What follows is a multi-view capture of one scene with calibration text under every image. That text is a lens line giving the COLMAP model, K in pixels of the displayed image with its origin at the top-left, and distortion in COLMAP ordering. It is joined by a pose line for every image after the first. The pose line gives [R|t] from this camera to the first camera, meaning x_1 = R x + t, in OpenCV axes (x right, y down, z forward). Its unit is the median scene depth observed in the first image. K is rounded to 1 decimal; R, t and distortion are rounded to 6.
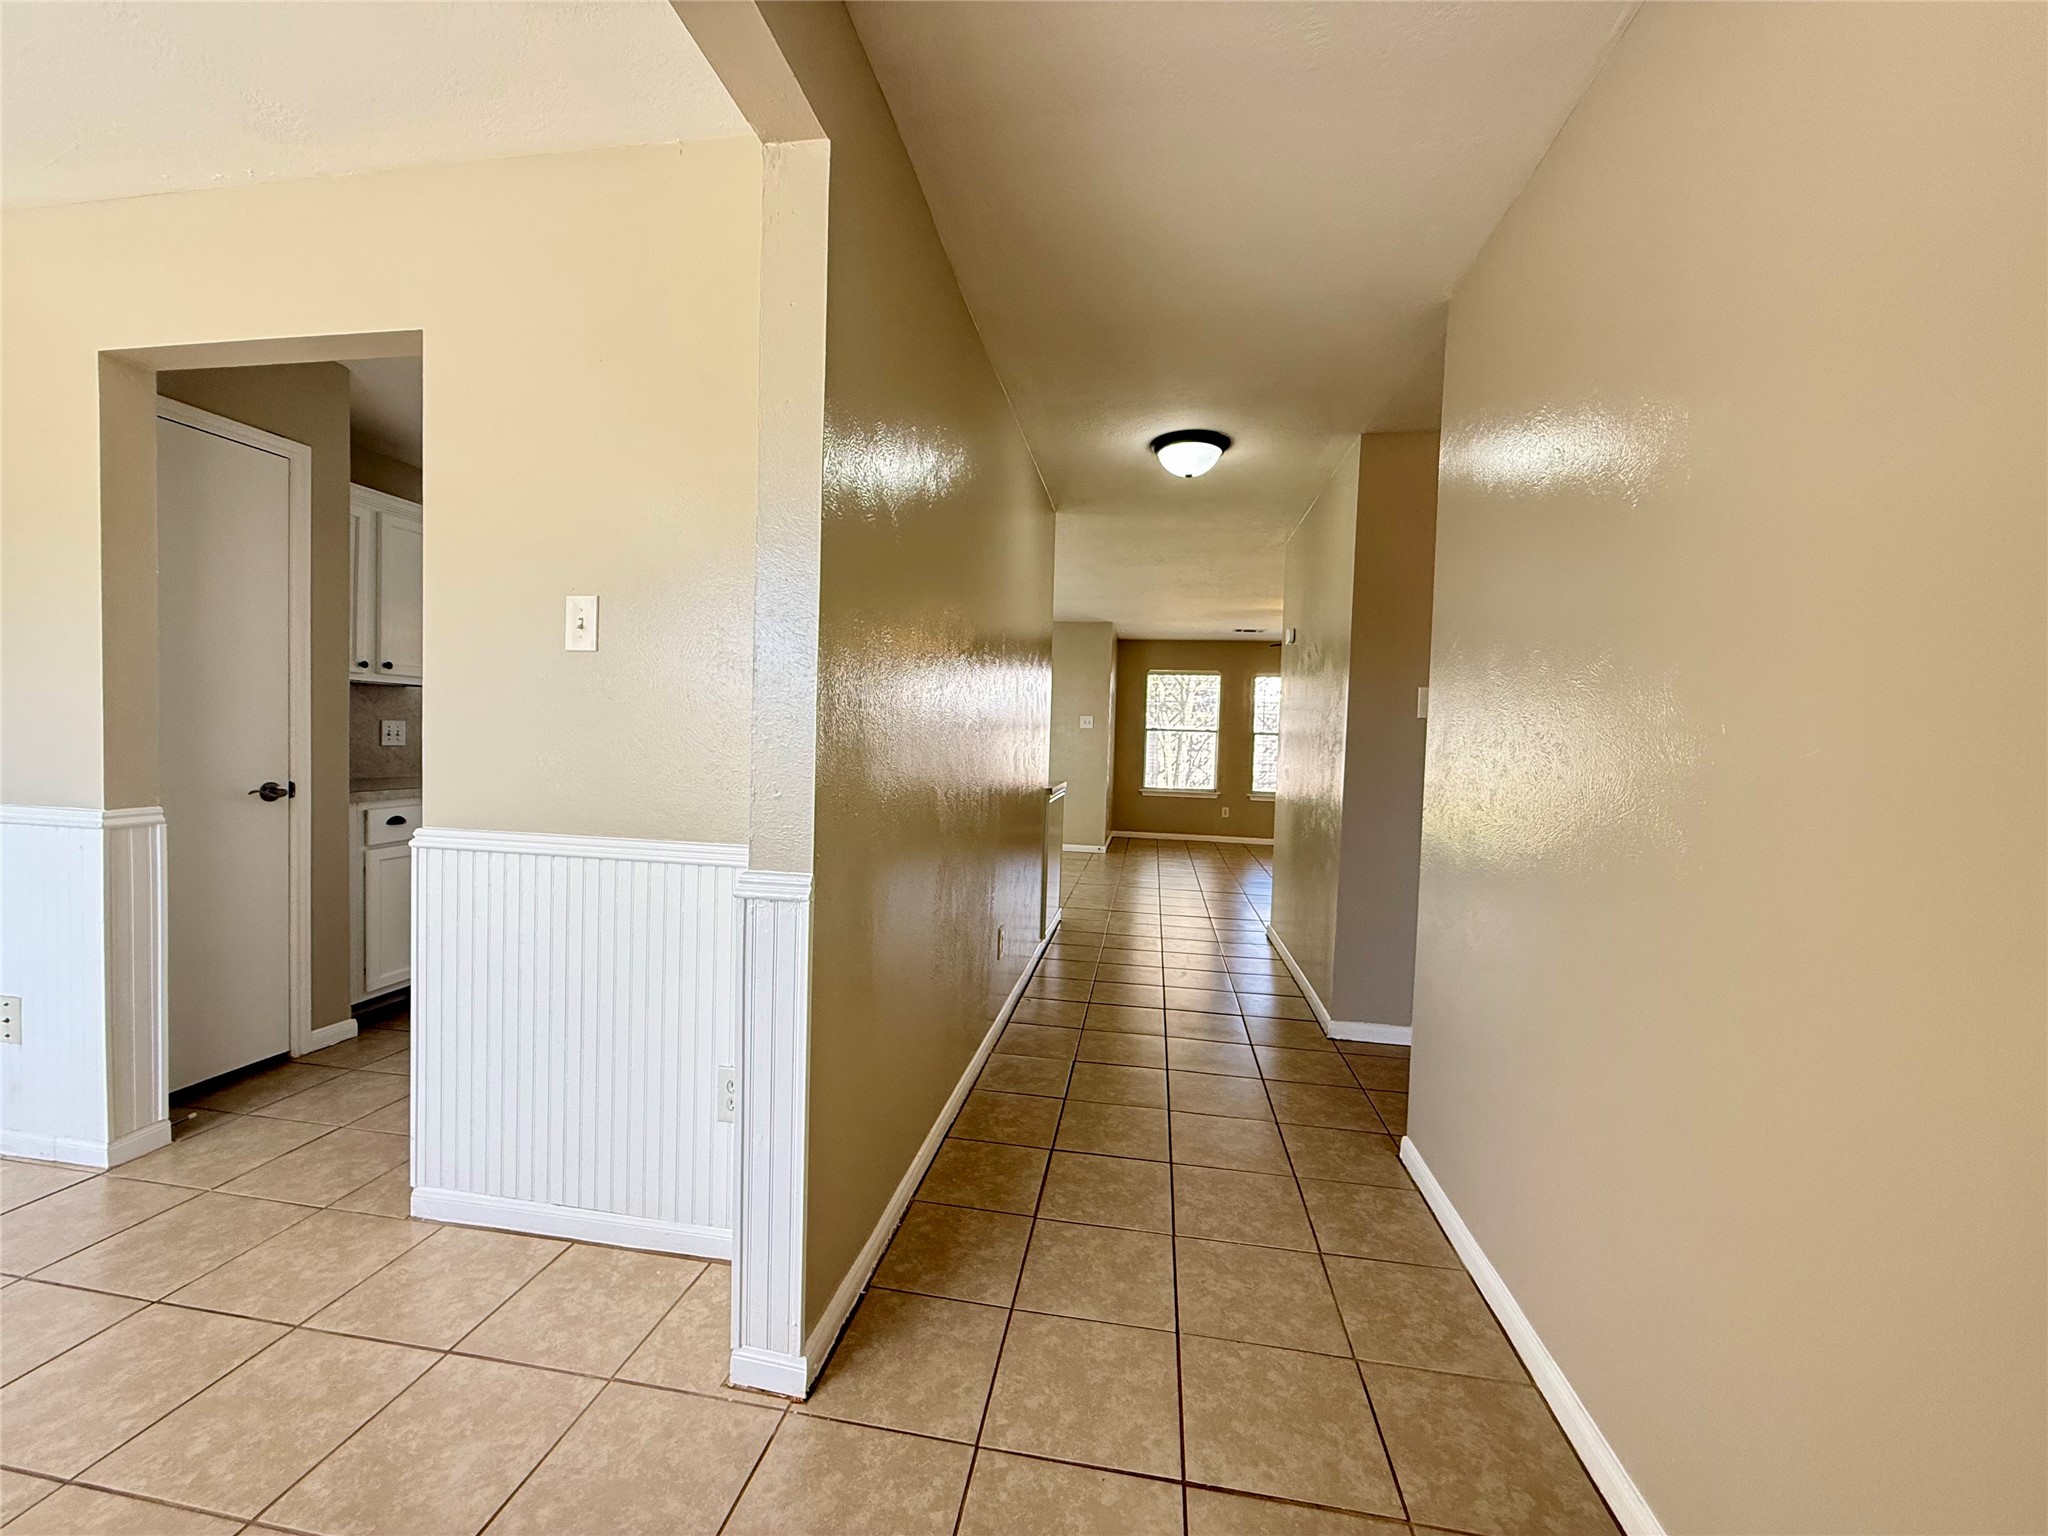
lens RADIAL K [[816.2, 0, 1024.5], [0, 816.2, 774.6], [0, 0, 1]] dist [-0.001113, -0.000311]
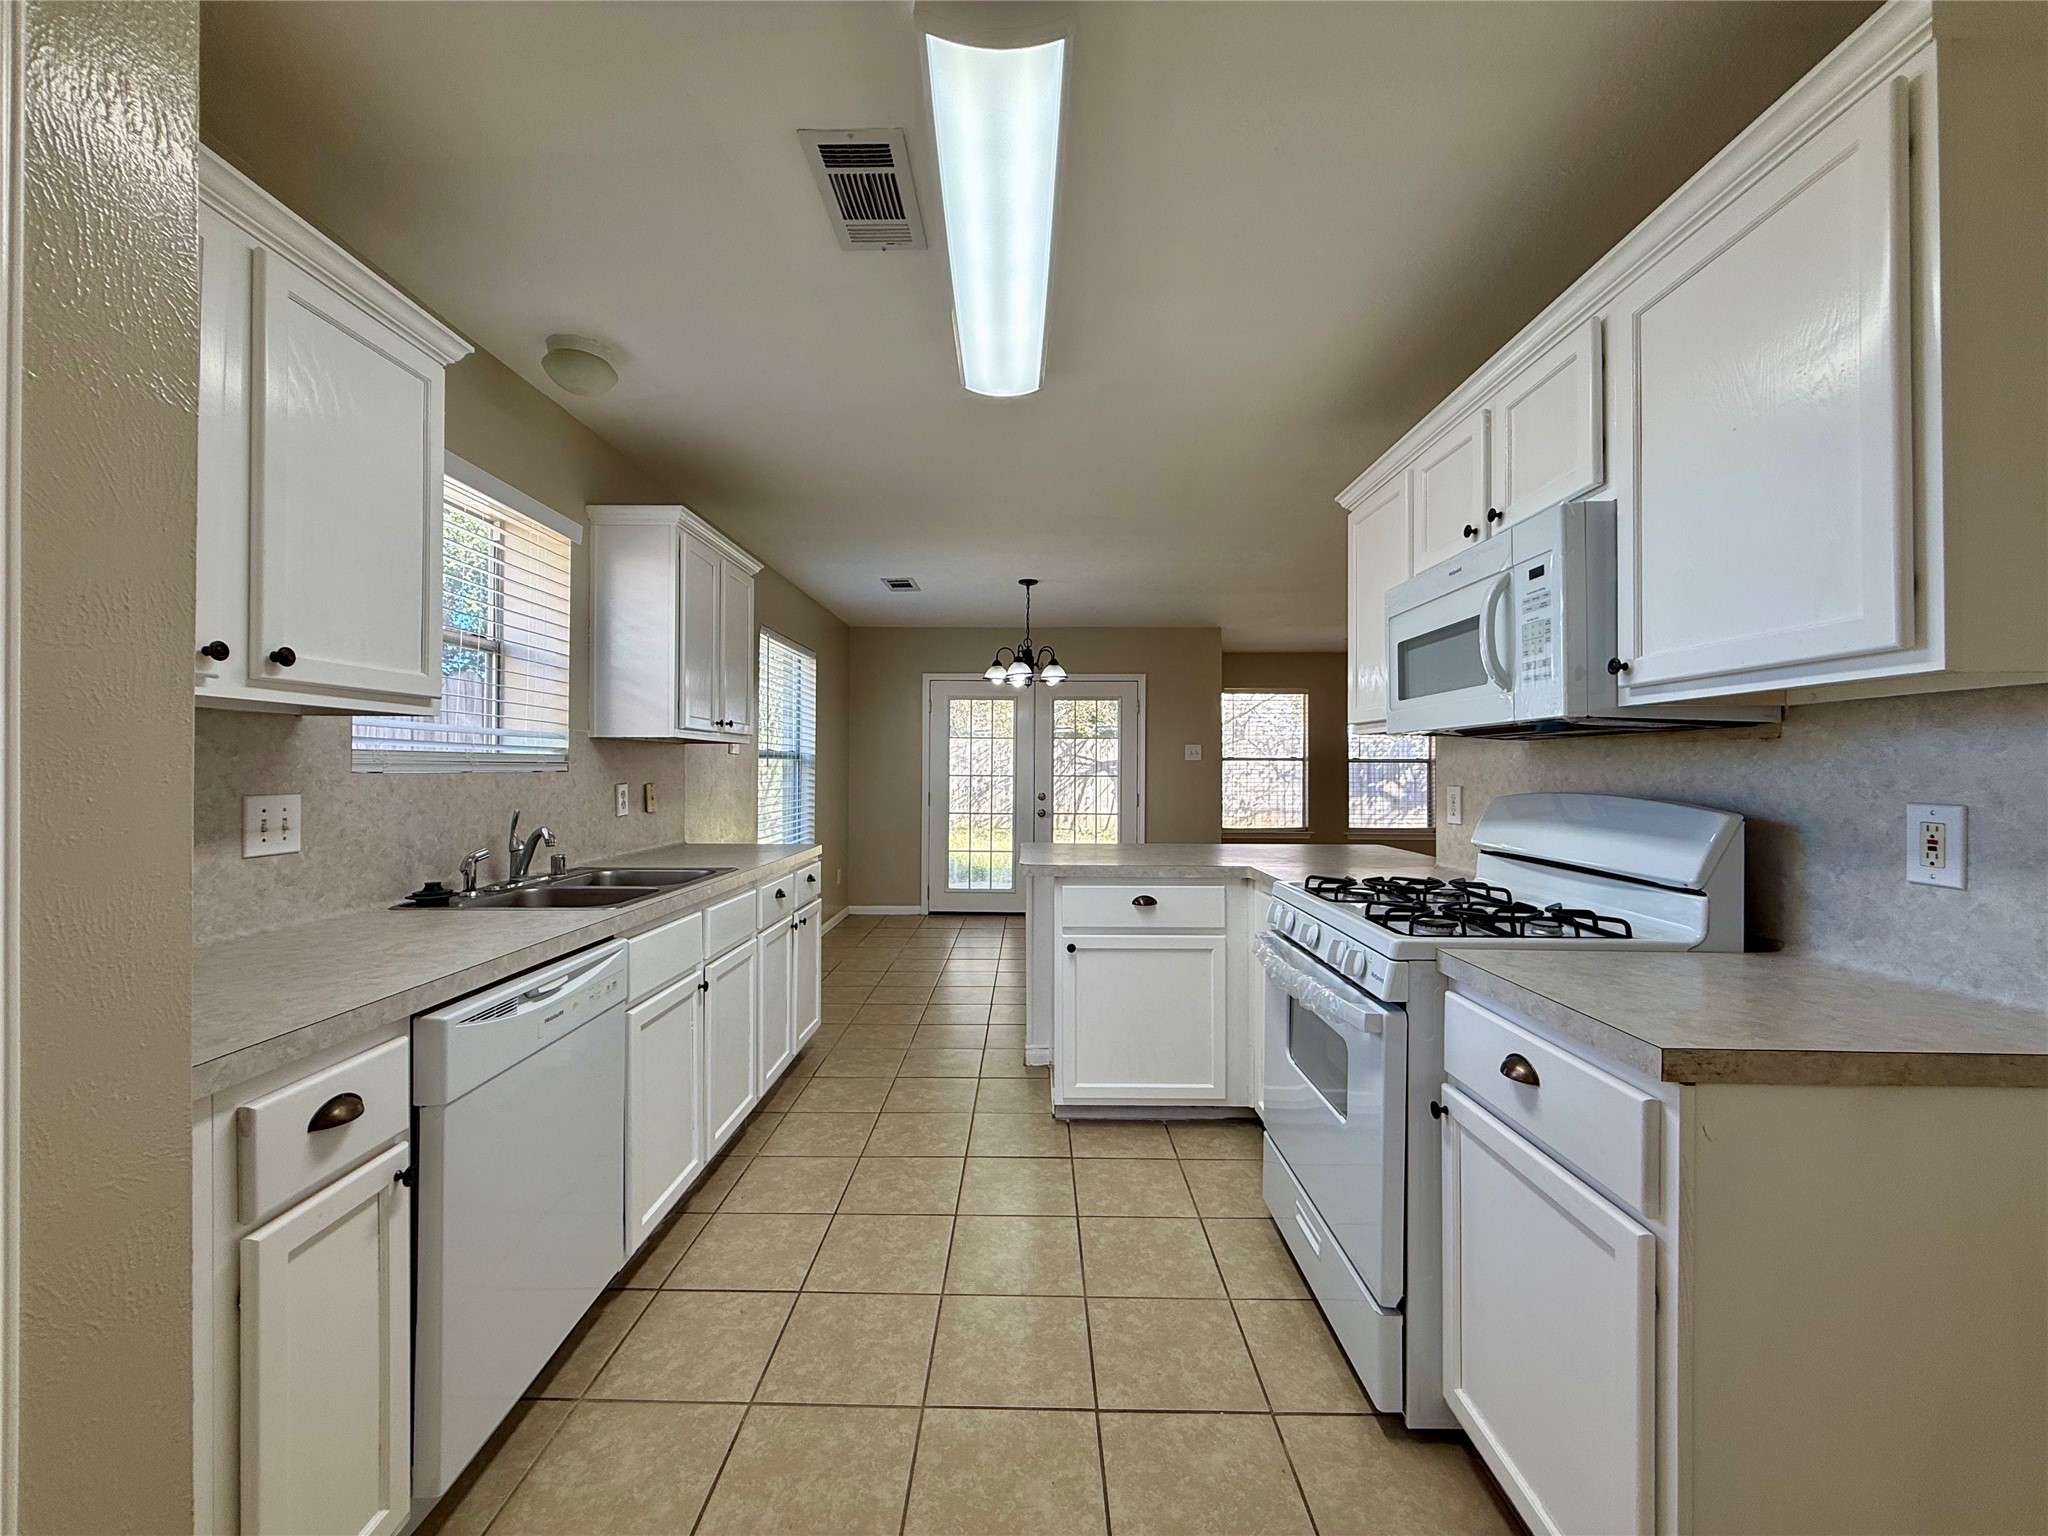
lens RADIAL K [[816.2, 0, 1020.0], [0, 816.2, 759.9], [0, 0, 1]] dist [-0.001113, -0.000311]
pose [[0.987858, -0.026027, 0.153163, -0.458679], [0.033989, 0.998191, -0.049595, -0.050429], [-0.151595, 0.054198, 0.986956, 0.525974]]
